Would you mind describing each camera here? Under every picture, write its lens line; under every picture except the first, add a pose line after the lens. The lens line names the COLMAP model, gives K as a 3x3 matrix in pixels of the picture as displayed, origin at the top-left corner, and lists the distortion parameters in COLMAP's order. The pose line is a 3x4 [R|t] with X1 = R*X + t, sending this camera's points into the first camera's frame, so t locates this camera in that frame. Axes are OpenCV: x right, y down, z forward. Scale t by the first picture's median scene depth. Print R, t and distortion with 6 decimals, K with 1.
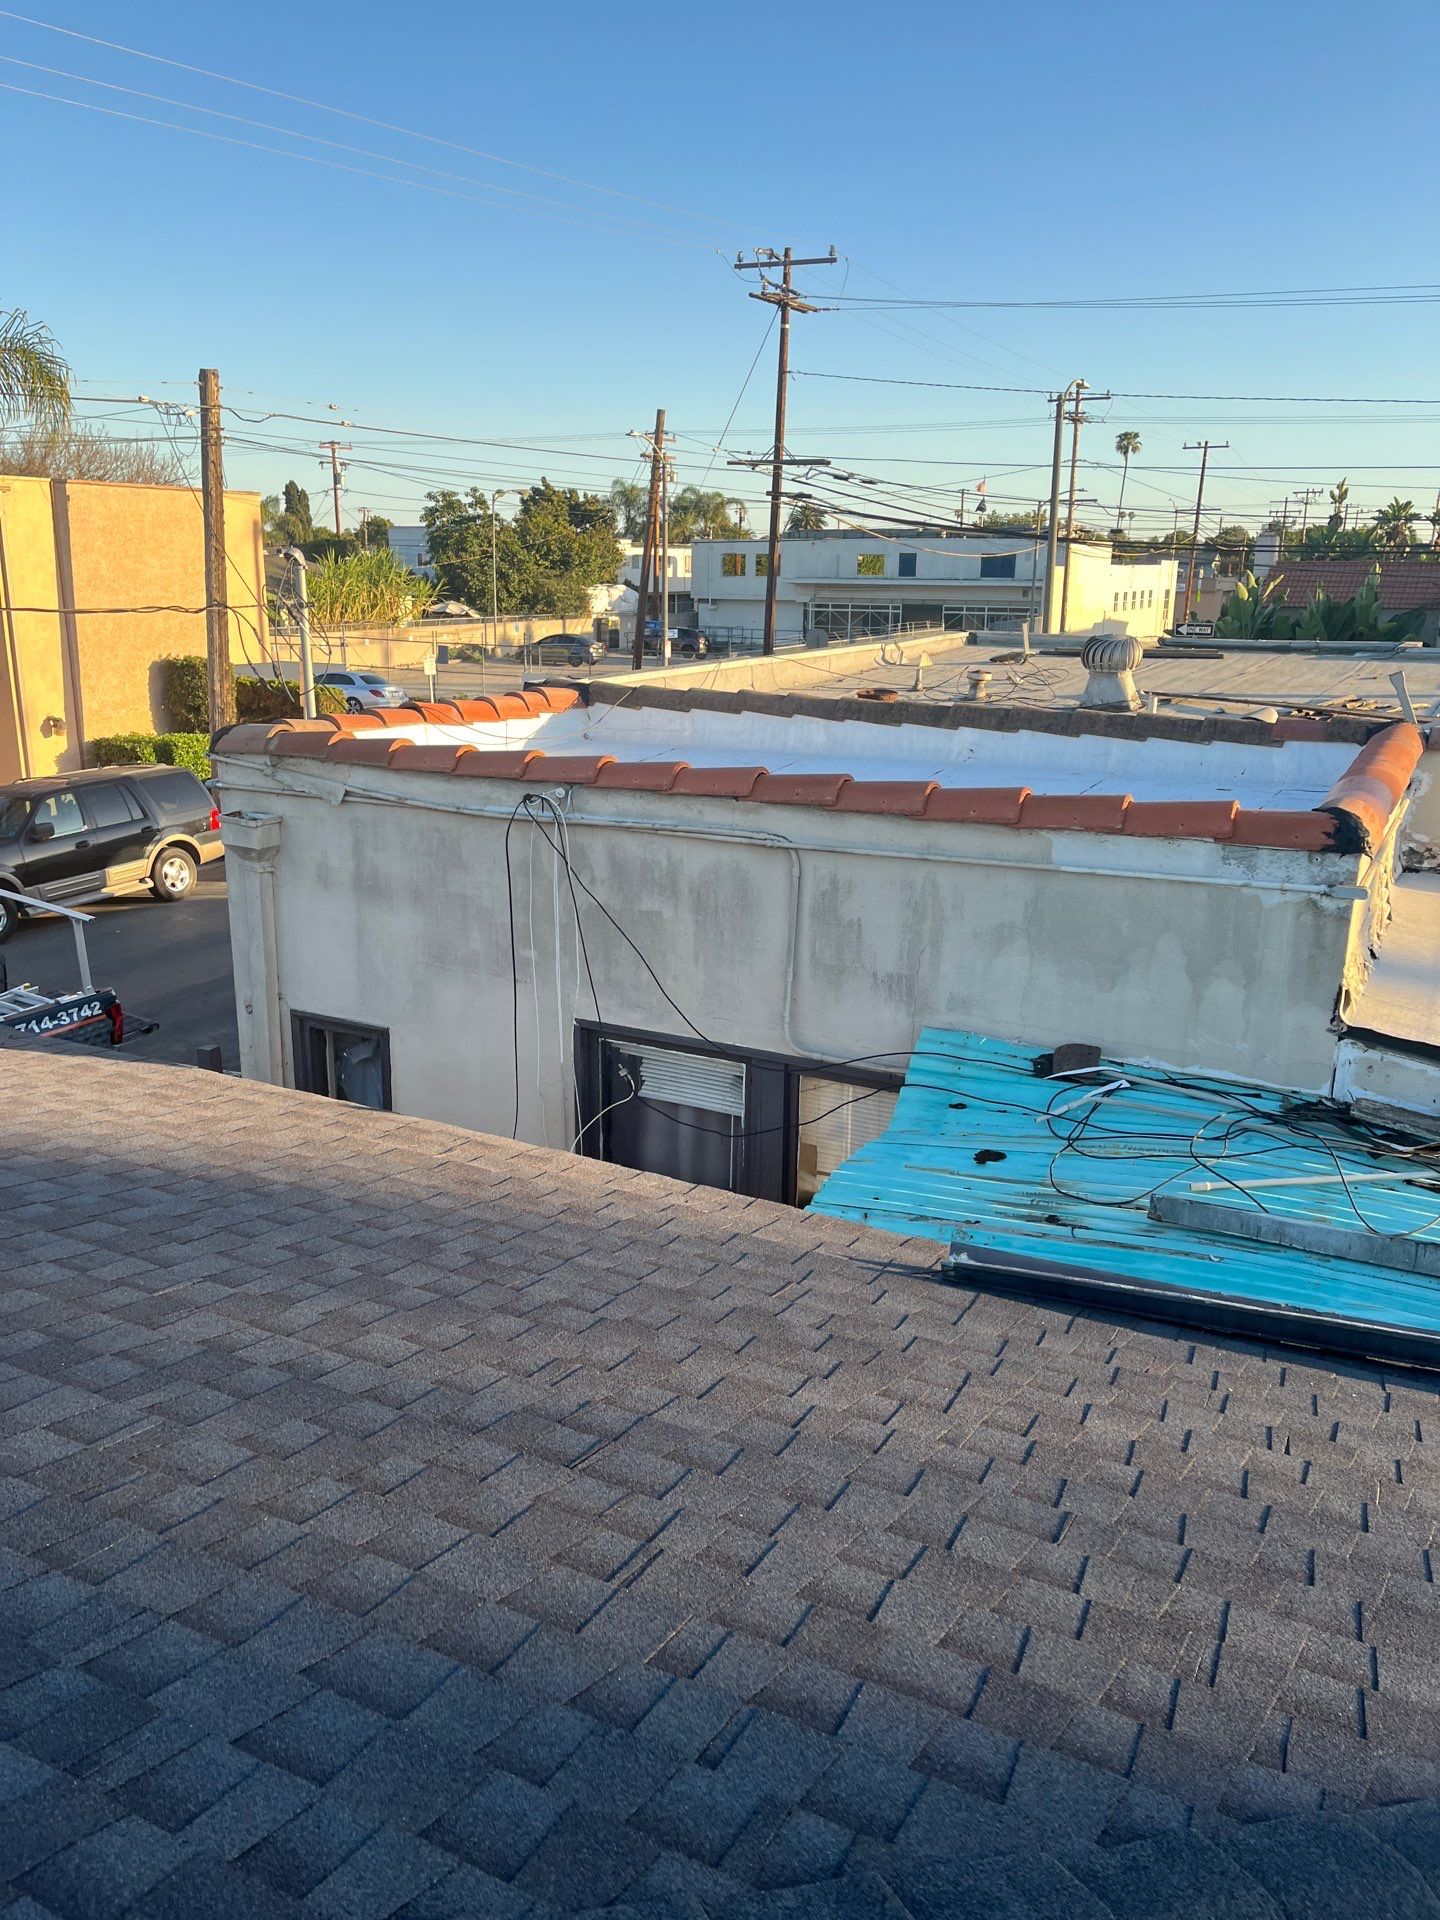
lens RADIAL K [[1445.0, 0, 726.6], [0, 1445.0, 966.2], [0, 0, 1]] dist [0.039128, -0.042857]
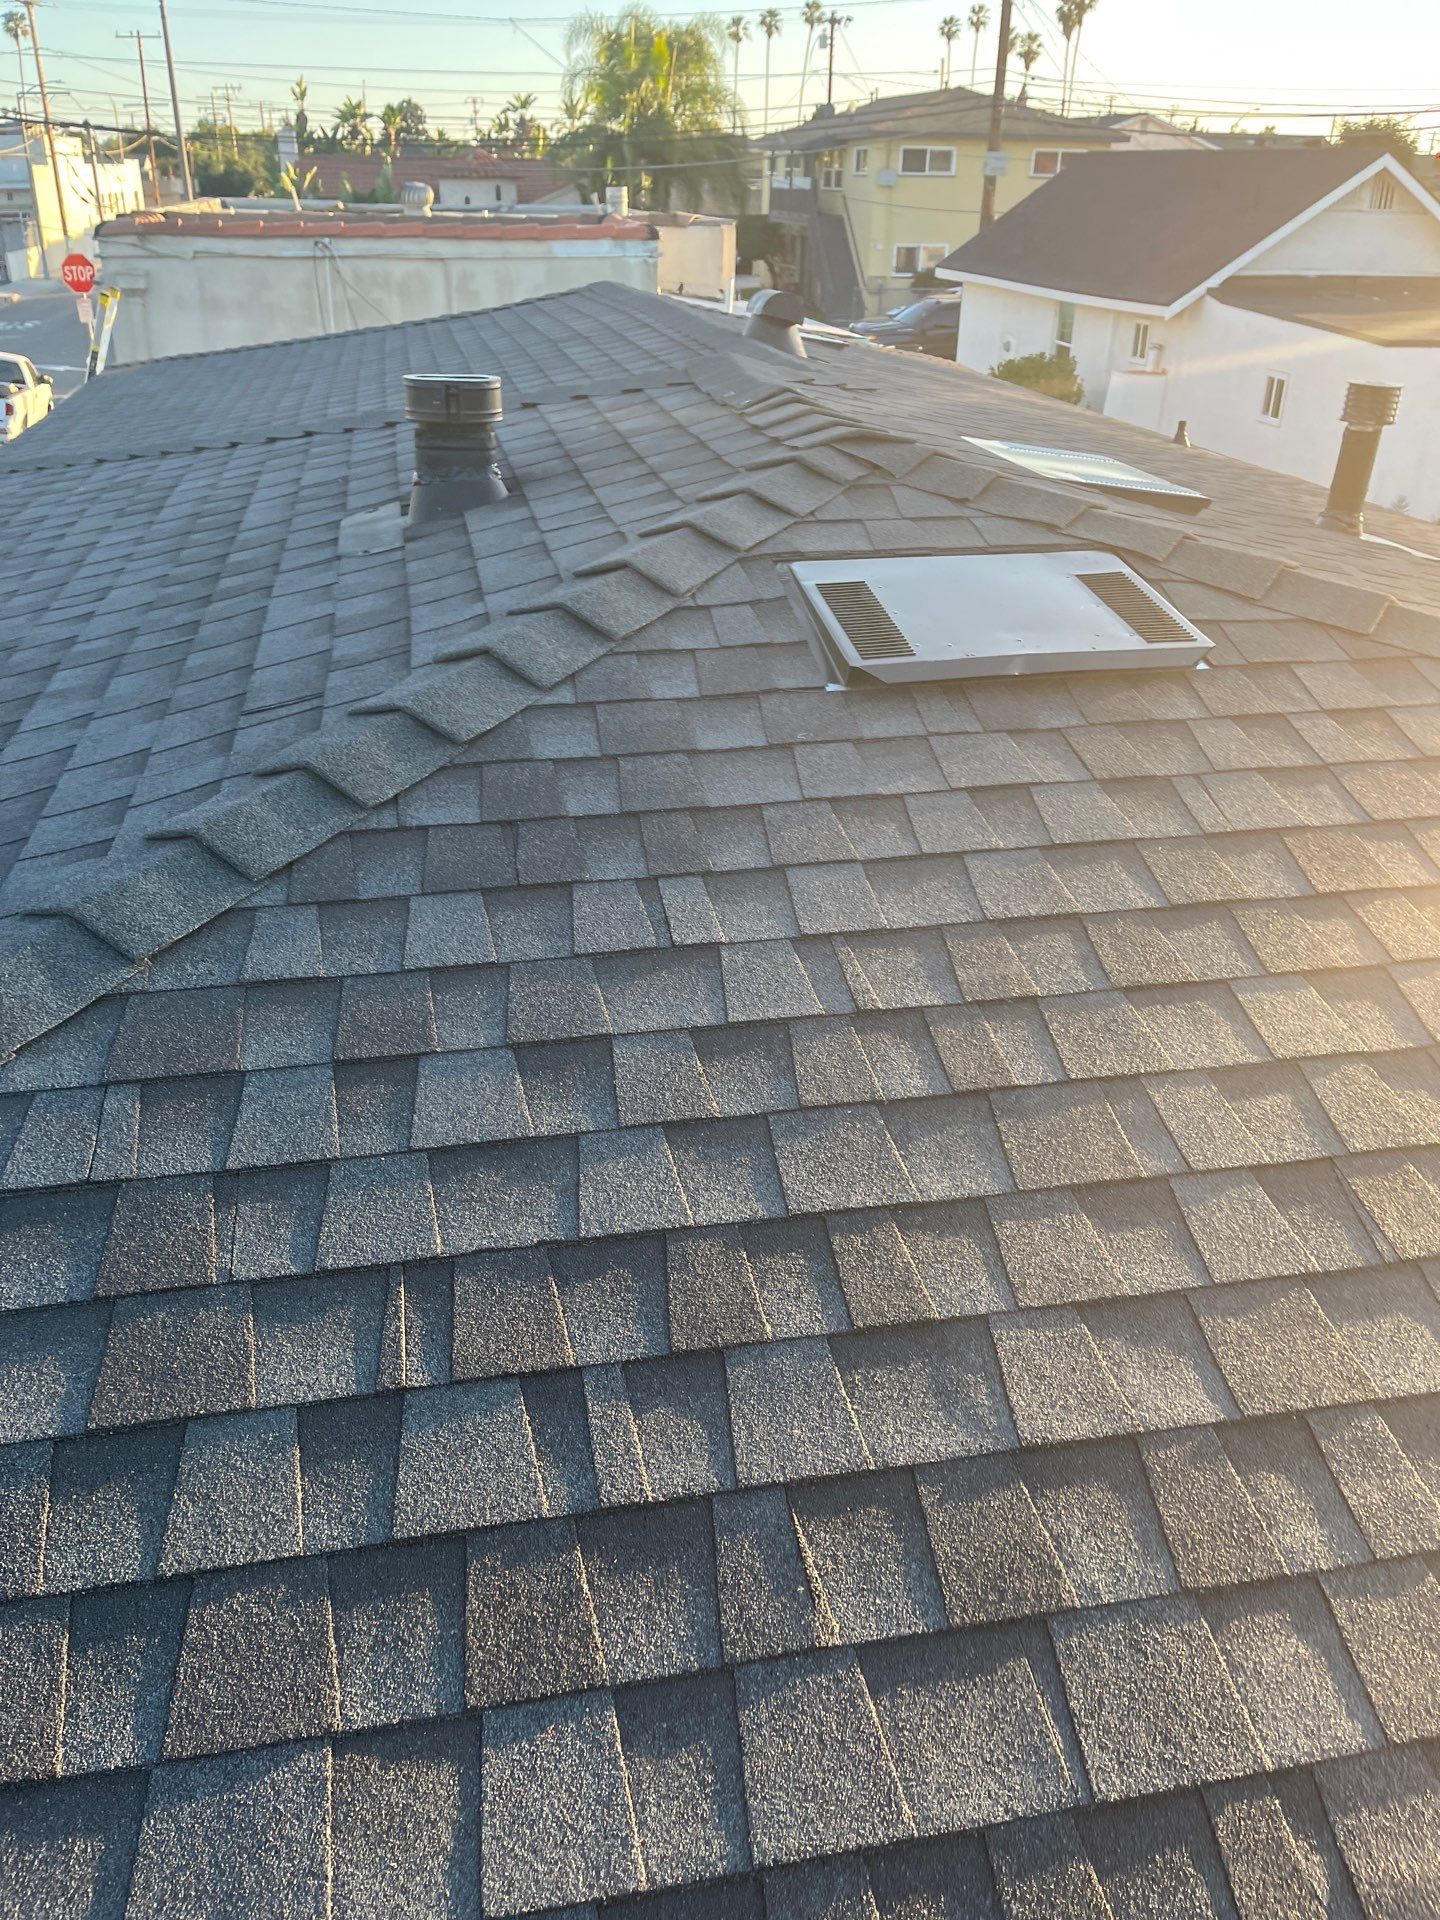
lens RADIAL K [[1437.6, 0, 691.7], [0, 1437.6, 958.9], [0, 0, 1]] dist [0.038118, -0.066261]
pose [[0.794865, -0.290020, 0.532990, -0.105458], [0.160684, 0.947629, 0.276007, 0.035859], [-0.585124, -0.133745, 0.799839, -0.110071]]
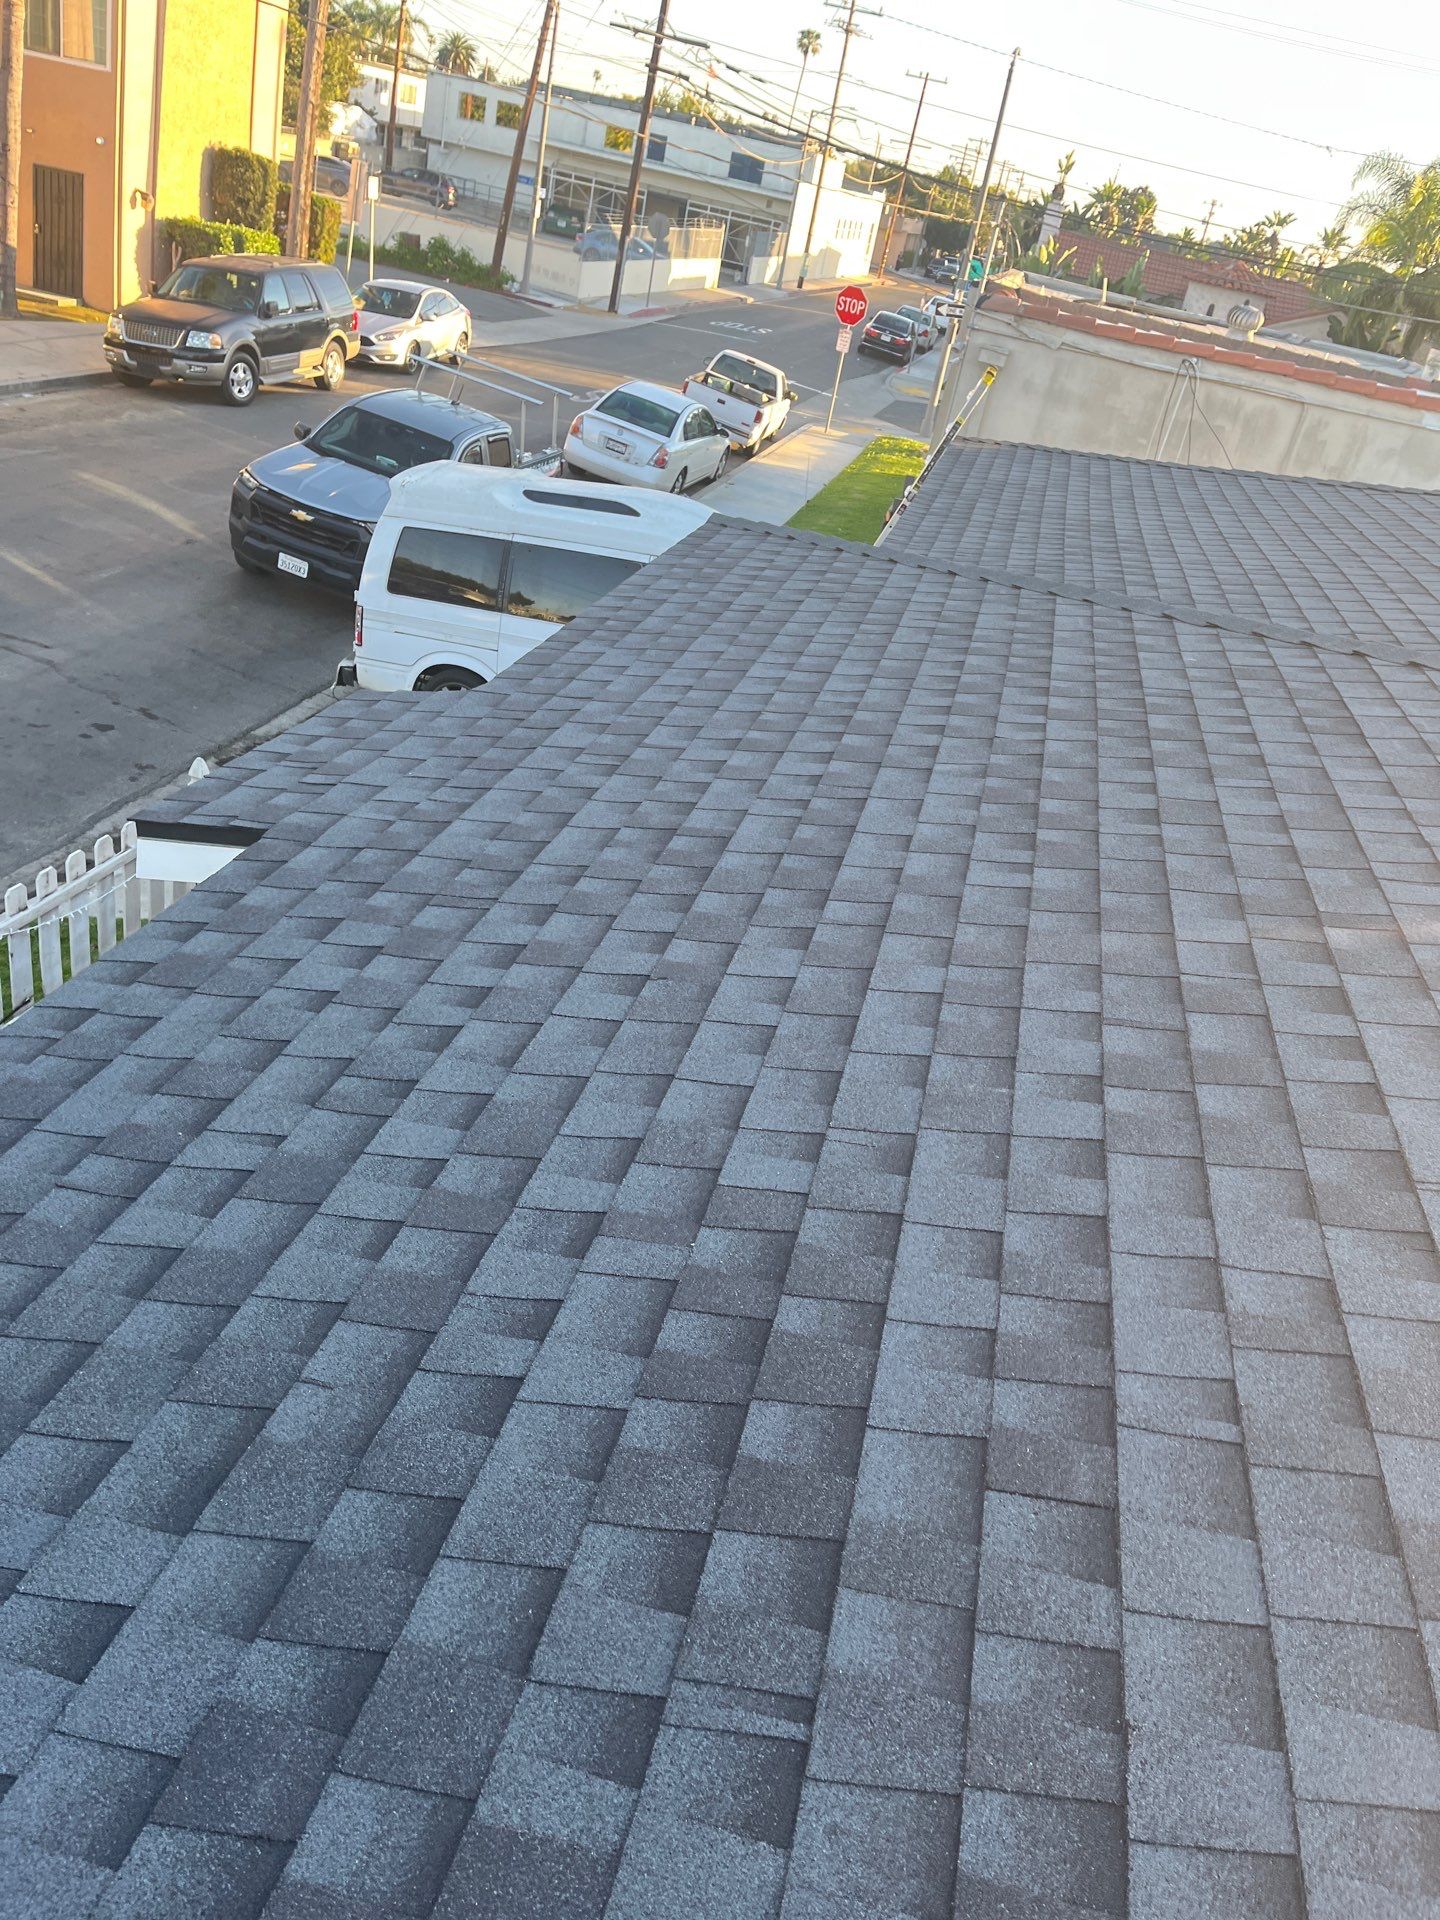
lens RADIAL K [[1446.3, 0, 764.5], [0, 1446.3, 971.8], [0, 0, 1]] dist [0.076094, -0.110001]
pose [[0.947264, 0.031043, 0.318947, -0.126554], [-0.109958, 0.966356, 0.232518, 0.029382], [-0.300999, -0.255327, 0.918808, -0.094503]]
